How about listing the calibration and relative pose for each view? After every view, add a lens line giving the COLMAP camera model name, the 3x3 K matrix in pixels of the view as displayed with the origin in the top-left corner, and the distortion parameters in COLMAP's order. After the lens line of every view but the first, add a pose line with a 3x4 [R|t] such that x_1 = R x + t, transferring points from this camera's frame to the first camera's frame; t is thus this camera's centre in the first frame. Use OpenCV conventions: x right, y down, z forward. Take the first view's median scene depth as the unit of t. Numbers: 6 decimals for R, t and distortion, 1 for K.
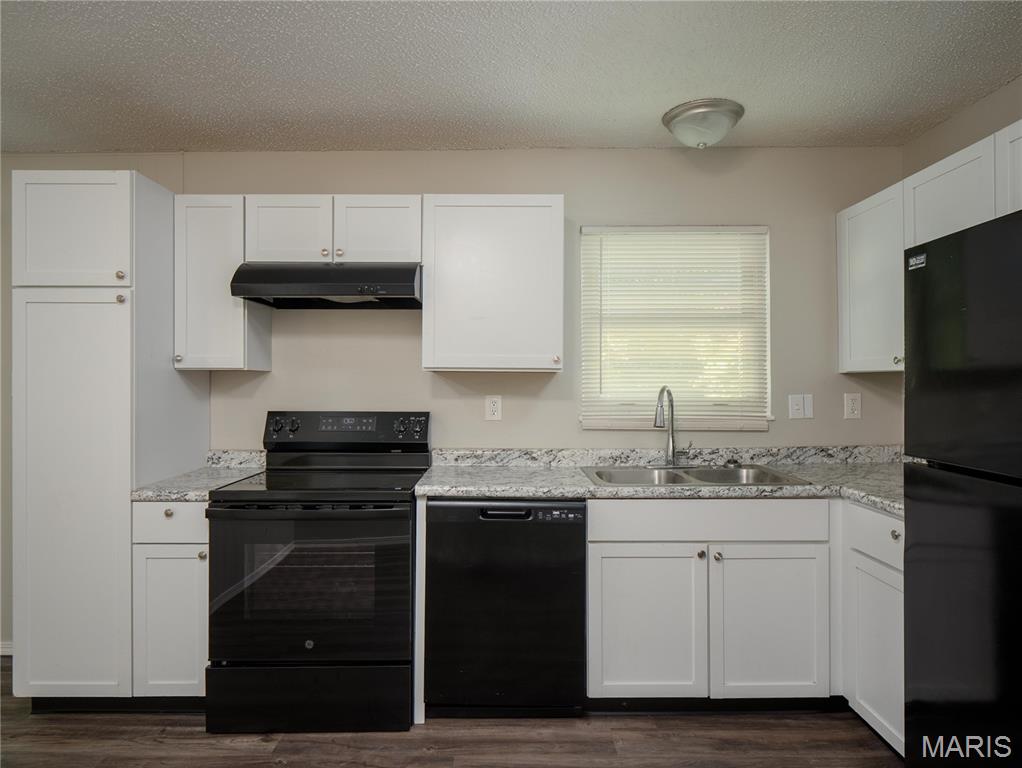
lens RADIAL K [[607.7, 0, 506.1], [0, 607.7, 385.3], [0, 0, 1]] dist [-0.011697, 0.001547]
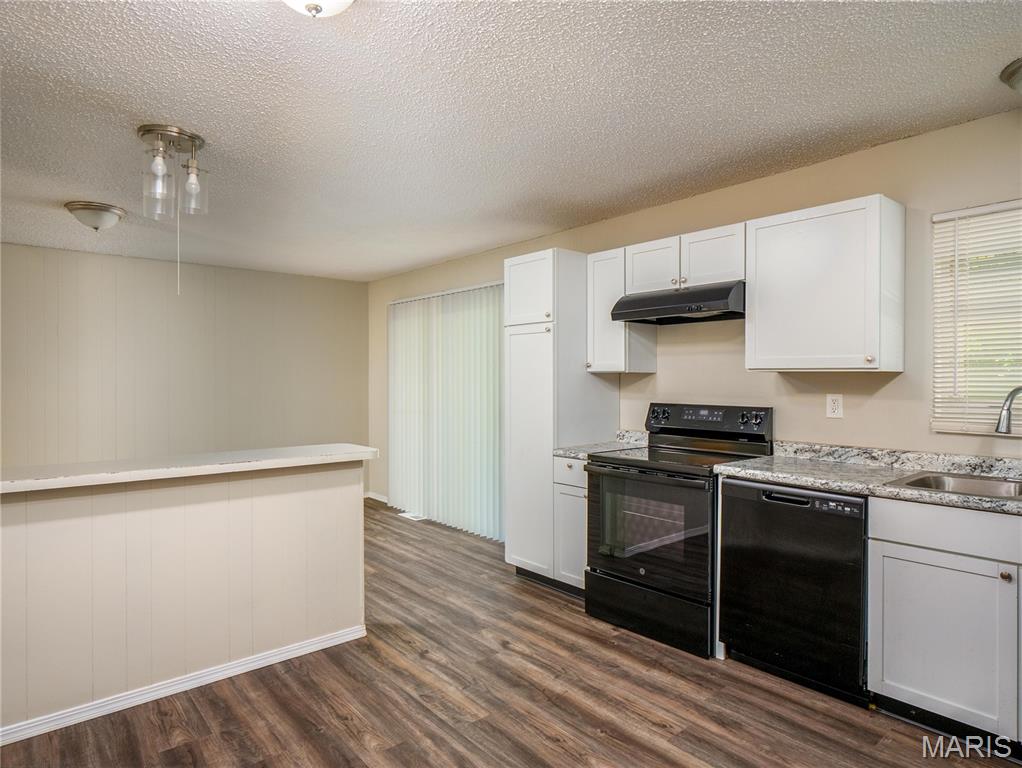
lens RADIAL K [[607.7, 0, 506.8], [0, 607.7, 381.4], [0, 0, 1]] dist [-0.011697, 0.001547]
pose [[0.646165, 0.002155, -0.763195, 0.516327], [0.000445, 0.999995, 0.003201, -0.010145], [0.763198, -0.002408, 0.646160, -0.125993]]
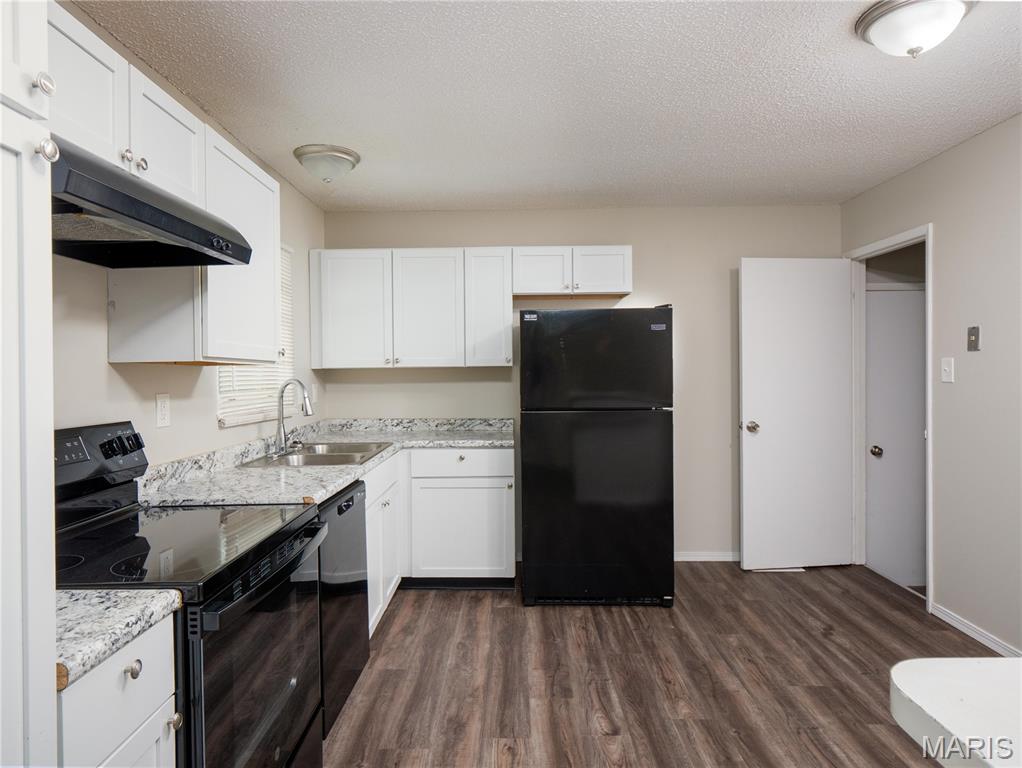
lens RADIAL K [[607.7, 0, 507.2], [0, 607.7, 377.4], [0, 0, 1]] dist [-0.011697, 0.001547]
pose [[0.017307, -0.009344, 0.999807, -0.981818], [0.020928, 0.999741, 0.008982, -0.003108], [-0.999631, 0.020769, 0.017498, 0.693780]]
